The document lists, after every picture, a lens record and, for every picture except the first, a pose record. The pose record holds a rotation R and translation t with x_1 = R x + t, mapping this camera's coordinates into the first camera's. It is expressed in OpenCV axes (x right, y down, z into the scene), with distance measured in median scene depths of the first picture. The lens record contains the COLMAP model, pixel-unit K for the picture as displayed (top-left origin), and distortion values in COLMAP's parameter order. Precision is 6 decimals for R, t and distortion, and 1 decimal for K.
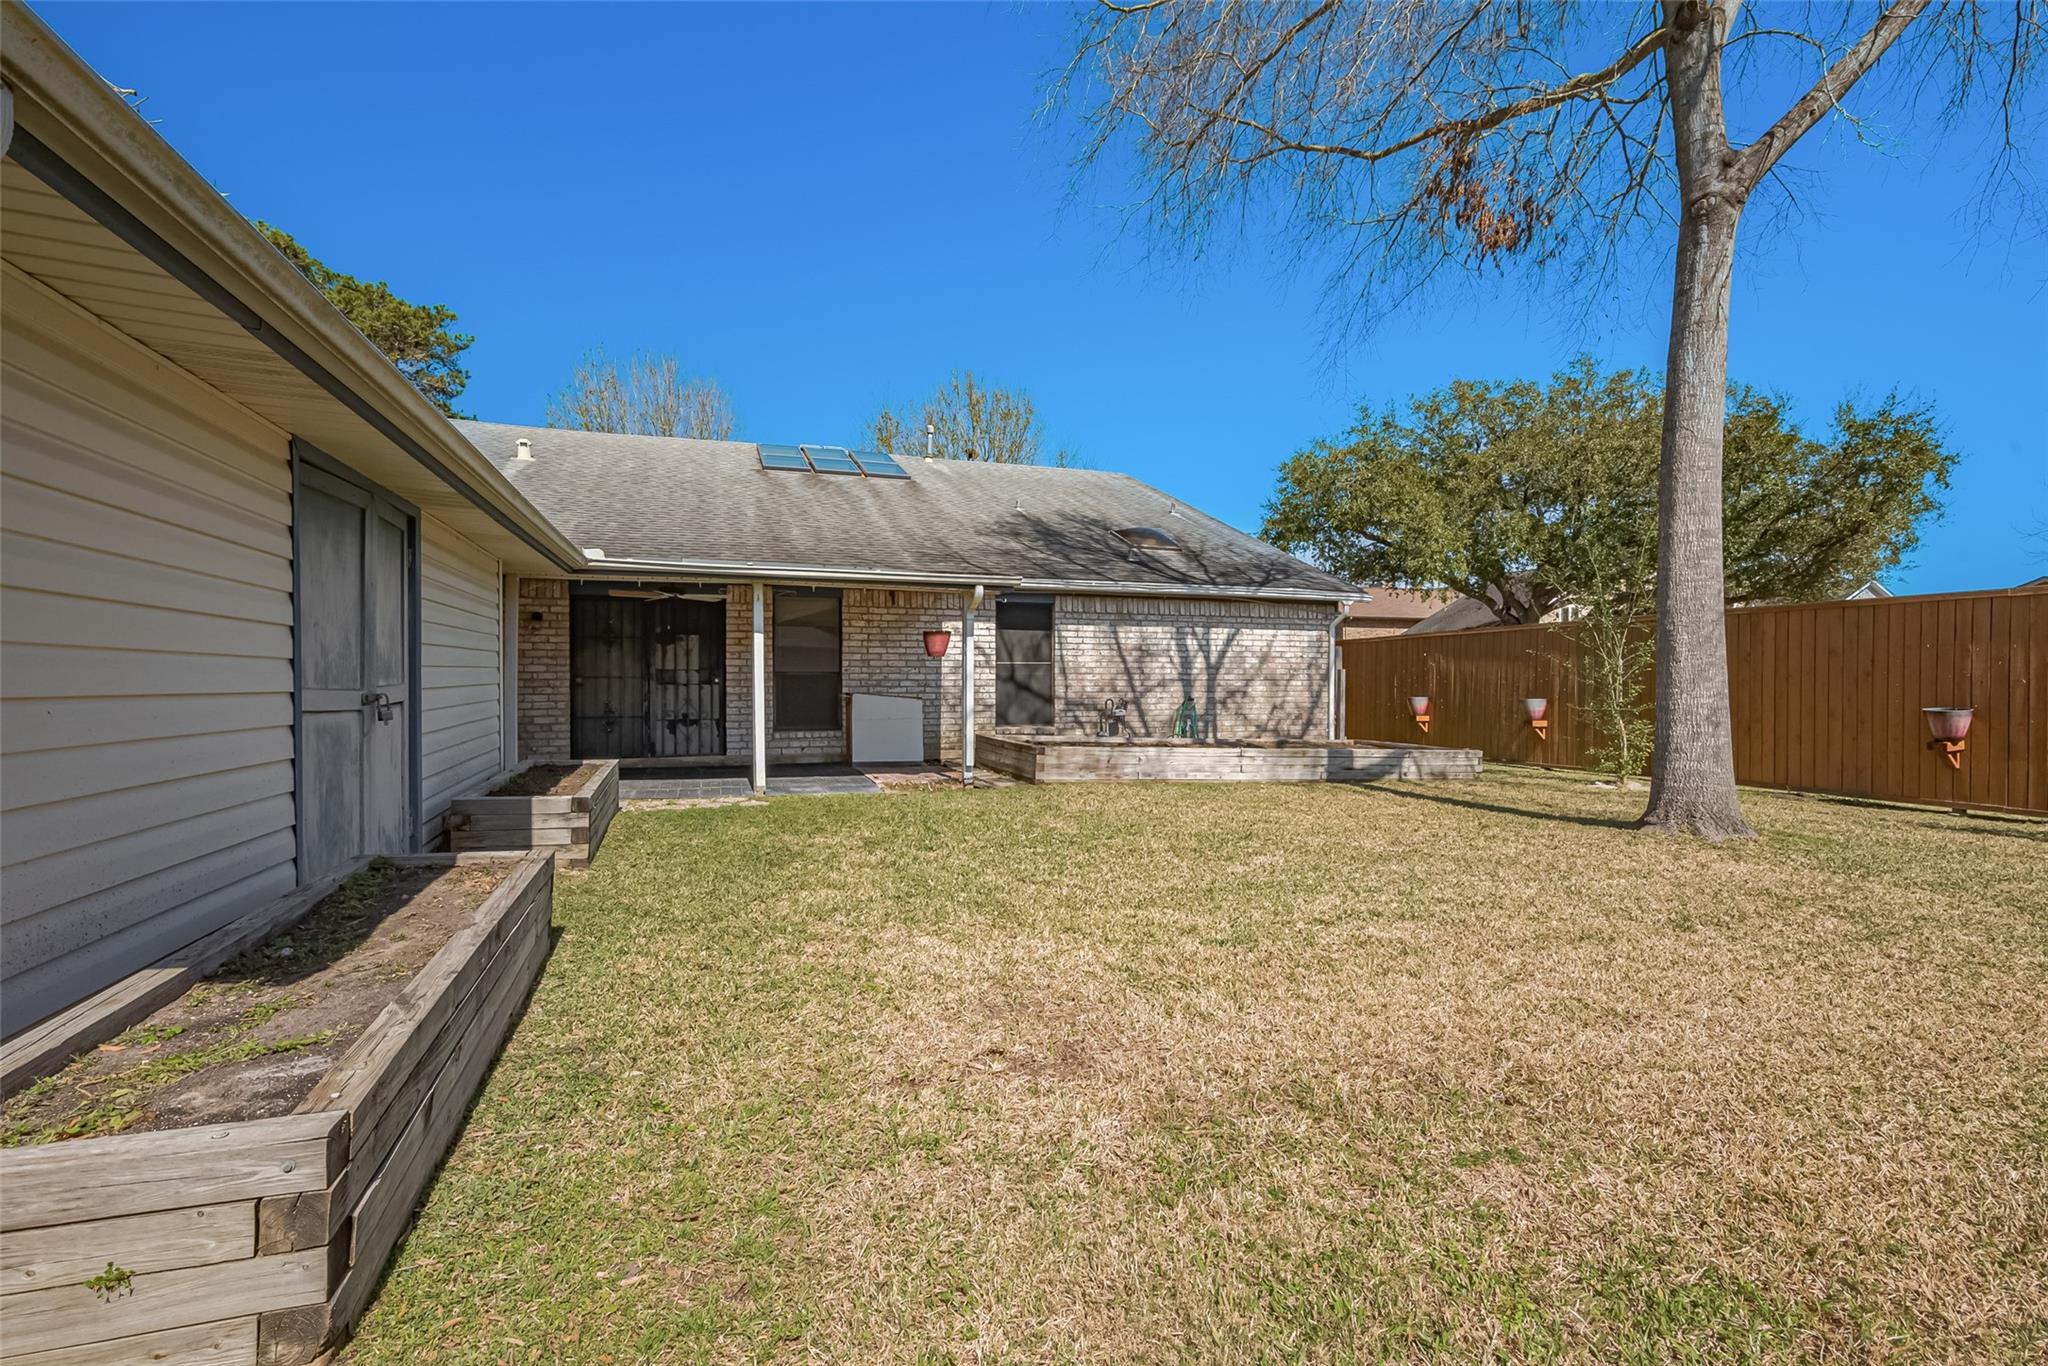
lens RADIAL K [[928.1, 0, 1024.6], [0, 928.1, 686.6], [0, 0, 1]] dist [-0.009905, 0.000108]
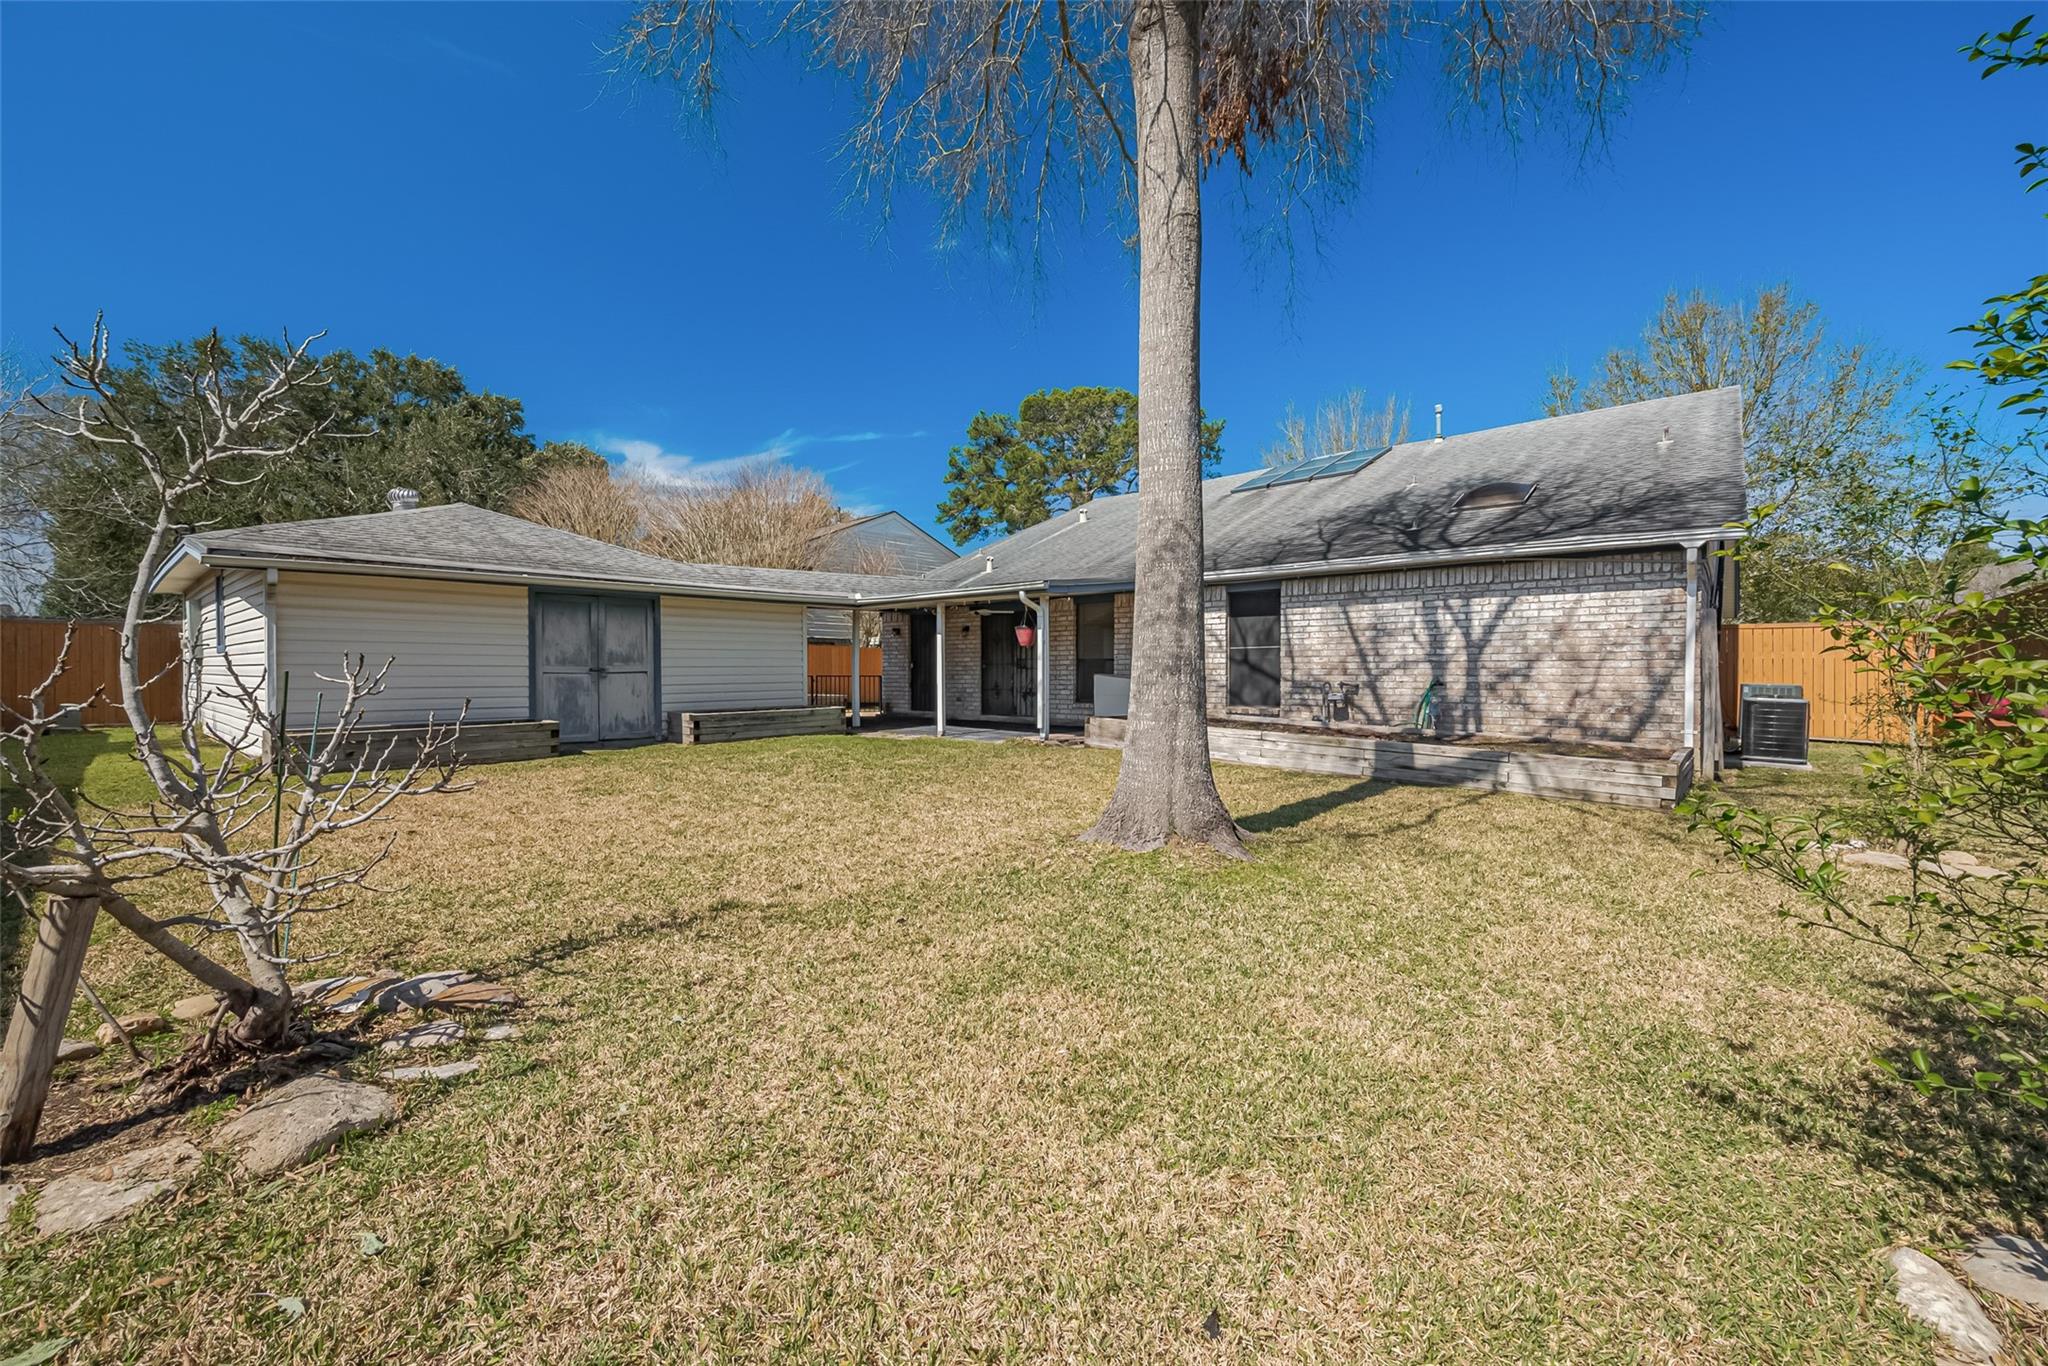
lens RADIAL K [[823.0, 0, 1016.9], [0, 823.0, 672.4], [0, 0, 1]] dist [-0.004296, -0.000116]
pose [[0.496227, -0.000712, -0.868193, 0.659143], [-0.001336, 0.999998, -0.001584, 0.005555], [0.868192, 0.001946, 0.496225, 0.279800]]
